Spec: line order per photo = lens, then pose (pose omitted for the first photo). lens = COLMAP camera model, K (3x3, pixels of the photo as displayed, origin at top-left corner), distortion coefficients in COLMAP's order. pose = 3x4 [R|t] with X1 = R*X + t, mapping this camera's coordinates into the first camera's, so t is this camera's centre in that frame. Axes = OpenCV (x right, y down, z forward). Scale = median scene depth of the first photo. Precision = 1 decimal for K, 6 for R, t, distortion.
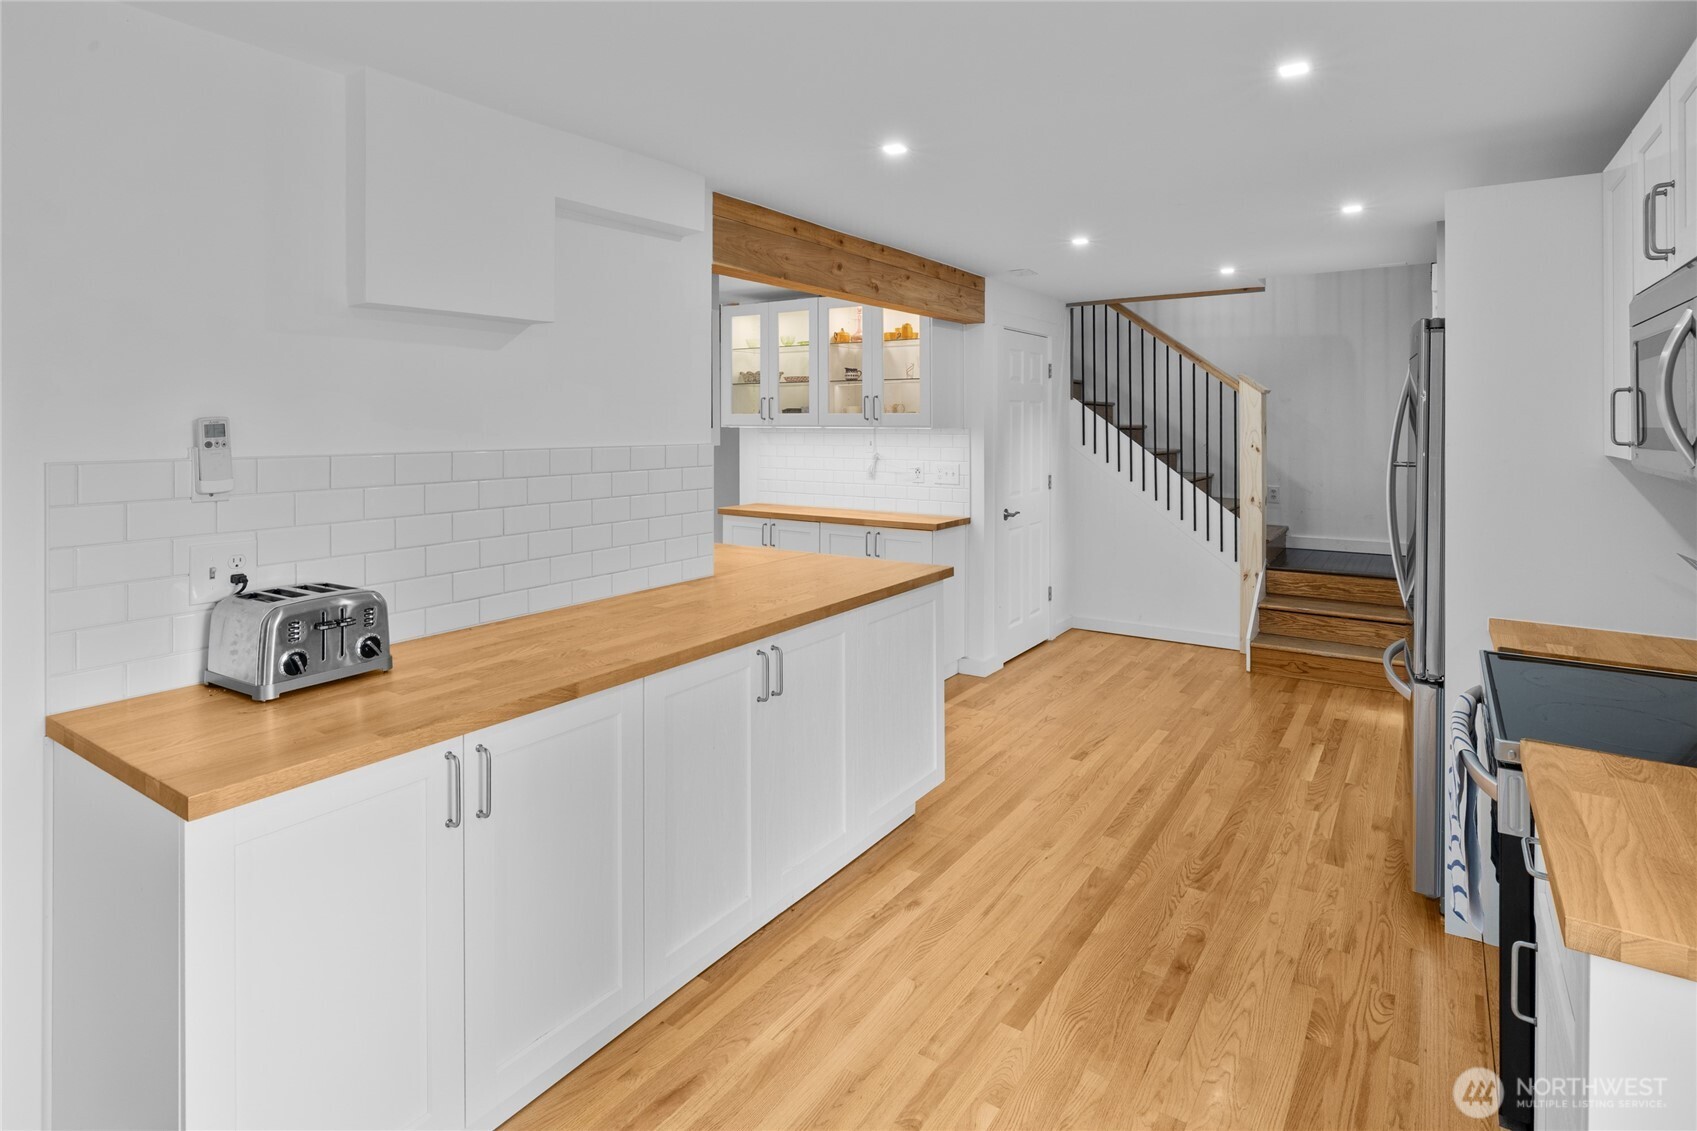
lens RADIAL K [[880.3, 0, 851.3], [0, 880.3, 424.4], [0, 0, 1]] dist [-0.001158, 0.000524]
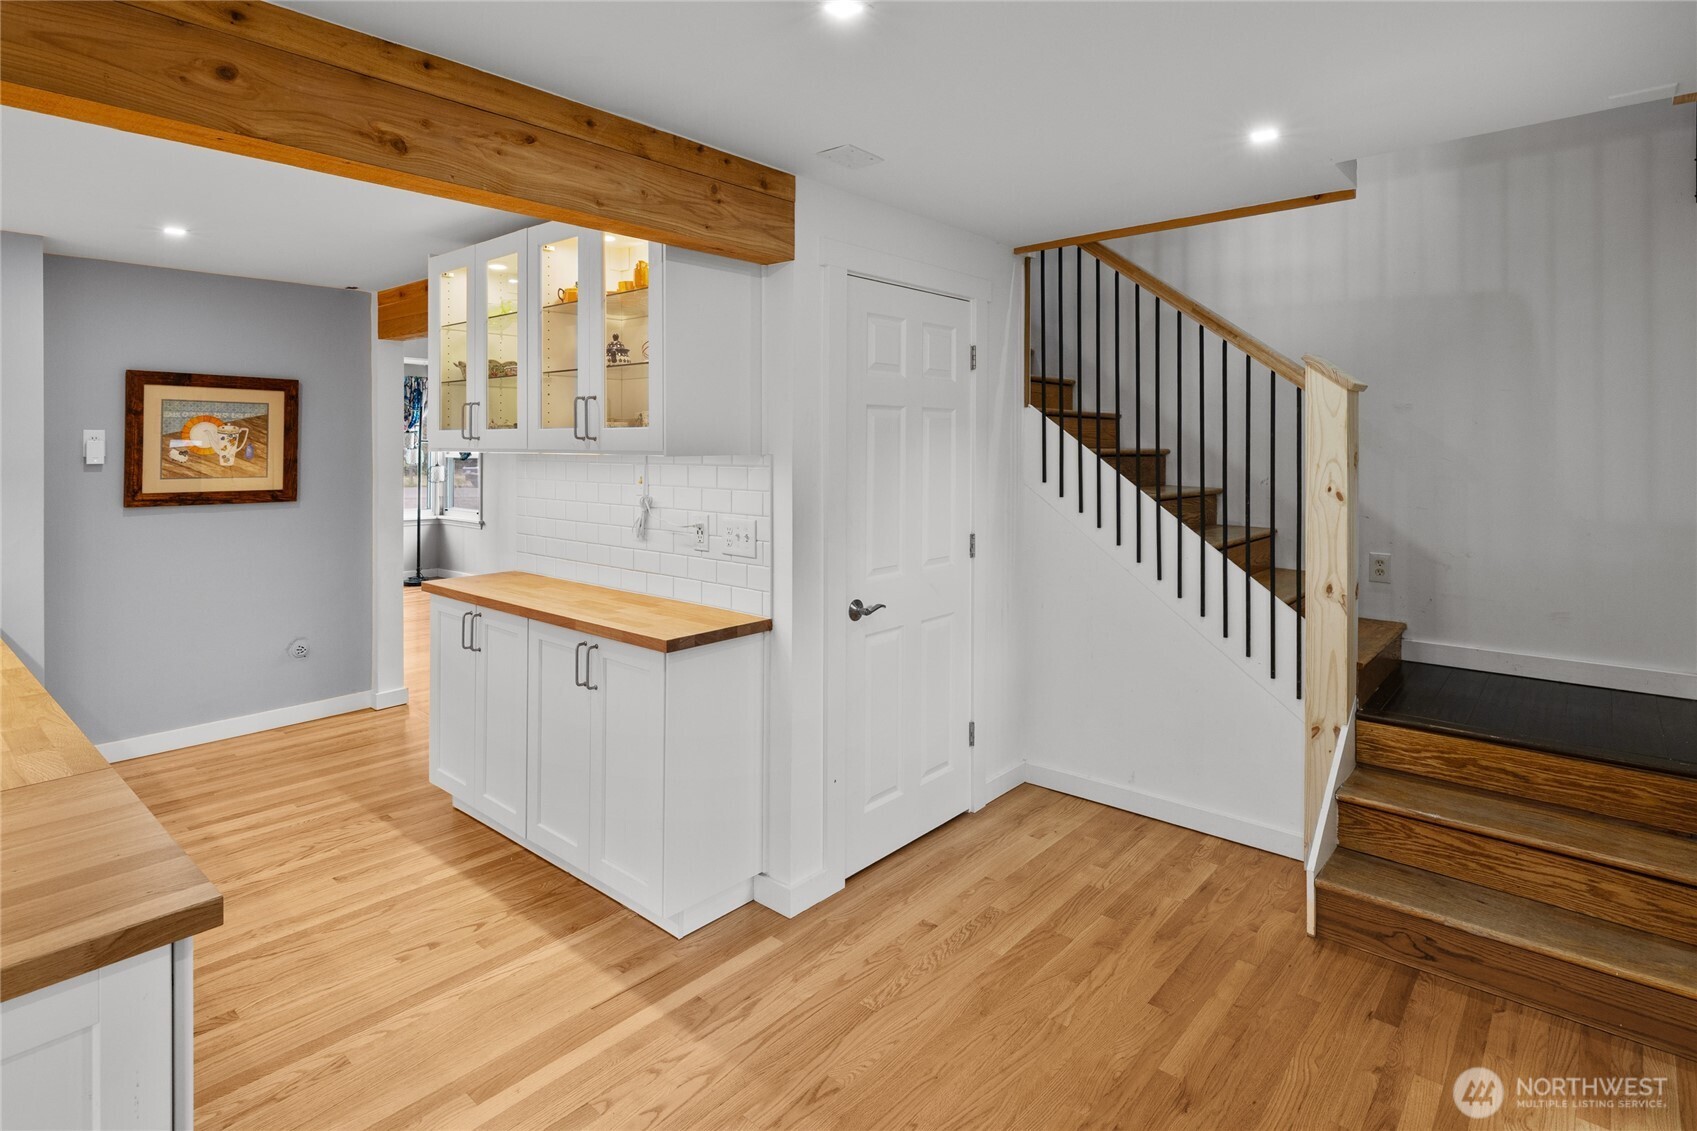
lens RADIAL K [[880.3, 0, 848.1], [0, 880.3, 449.6], [0, 0, 1]] dist [-0.001158, 0.000524]
pose [[0.992235, 0.002077, -0.124359, 0.238942], [-0.001572, 0.999990, 0.004160, -0.001335], [0.124366, -0.003932, 0.992229, 0.445634]]
